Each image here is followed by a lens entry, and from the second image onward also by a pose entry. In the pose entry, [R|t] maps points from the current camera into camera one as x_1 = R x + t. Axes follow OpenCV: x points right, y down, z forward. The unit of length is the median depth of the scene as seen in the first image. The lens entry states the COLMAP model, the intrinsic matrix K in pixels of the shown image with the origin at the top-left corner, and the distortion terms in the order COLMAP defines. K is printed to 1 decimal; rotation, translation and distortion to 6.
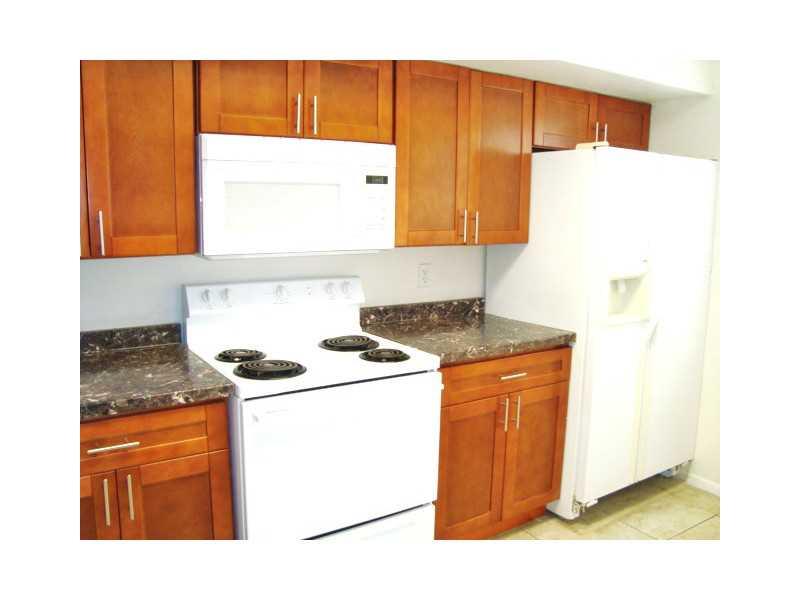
lens RADIAL K [[623.7, 0, 400.0], [0, 623.7, 300.0], [0, 0, 1]] dist [-0.215285, 0.296673]
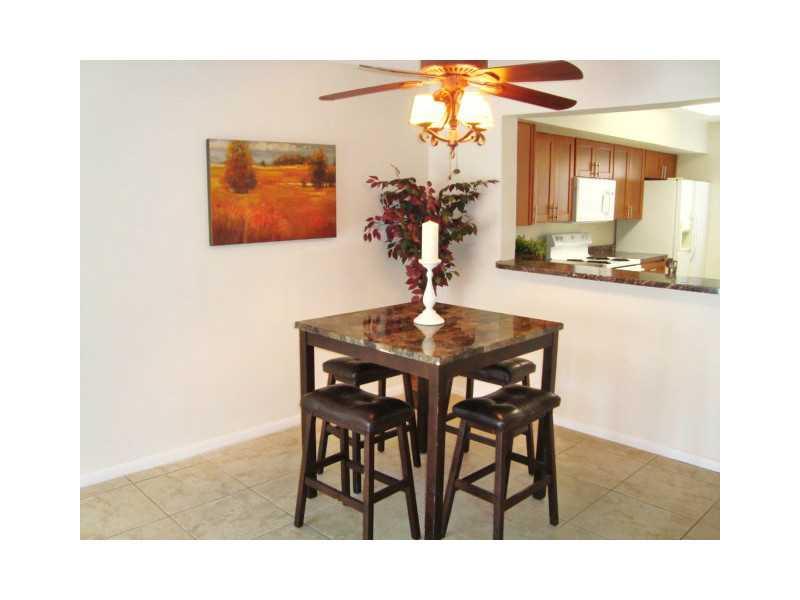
lens RADIAL K [[623.7, 0, 400.0], [0, 623.7, 300.0], [0, 0, 1]] dist [-0.215285, 0.296673]
pose [[0.979638, -0.042399, 0.196245, -1.363863], [0.039438, 0.999042, 0.018974, 0.161367], [-0.196861, -0.010848, 0.980371, -1.276027]]
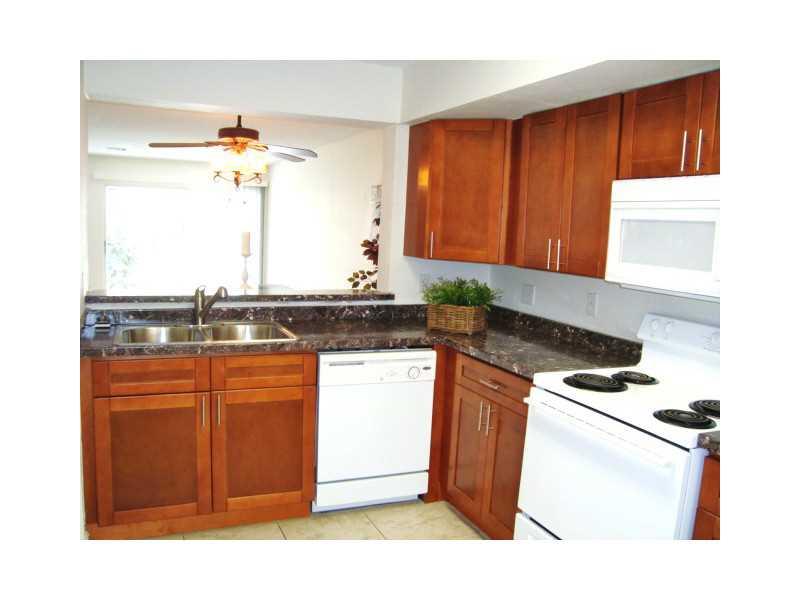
lens RADIAL K [[623.7, 0, 400.0], [0, 623.7, 300.0], [0, 0, 1]] dist [-0.215285, 0.296673]
pose [[-0.164700, 0.087747, -0.982433, 0.783594], [-0.207186, 0.970735, 0.121436, -0.081277], [0.964338, 0.223547, -0.141700, 0.653385]]
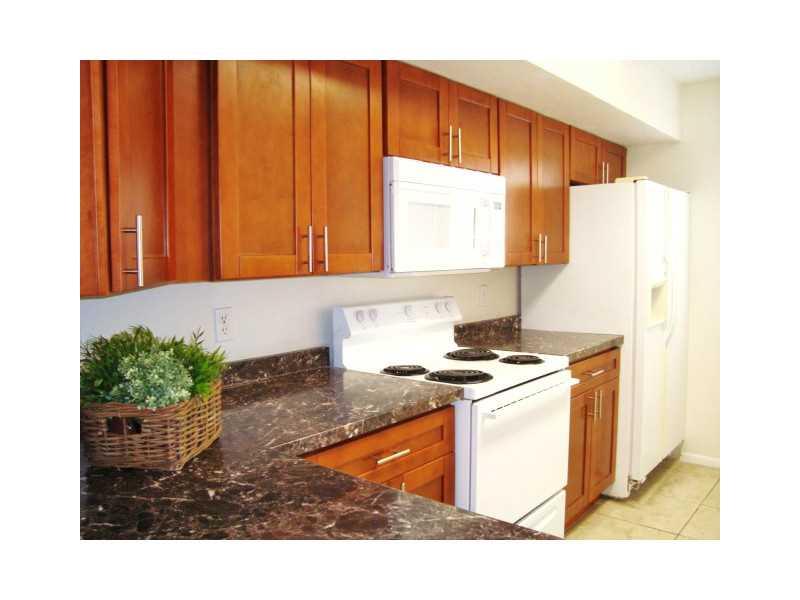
lens RADIAL K [[623.7, 0, 400.0], [0, 623.7, 300.0], [0, 0, 1]] dist [-0.215285, 0.296673]
pose [[0.953501, -0.047101, 0.297687, -0.520039], [0.070121, 0.995277, -0.067125, 0.037709], [-0.293120, 0.084878, 0.952301, -0.005926]]
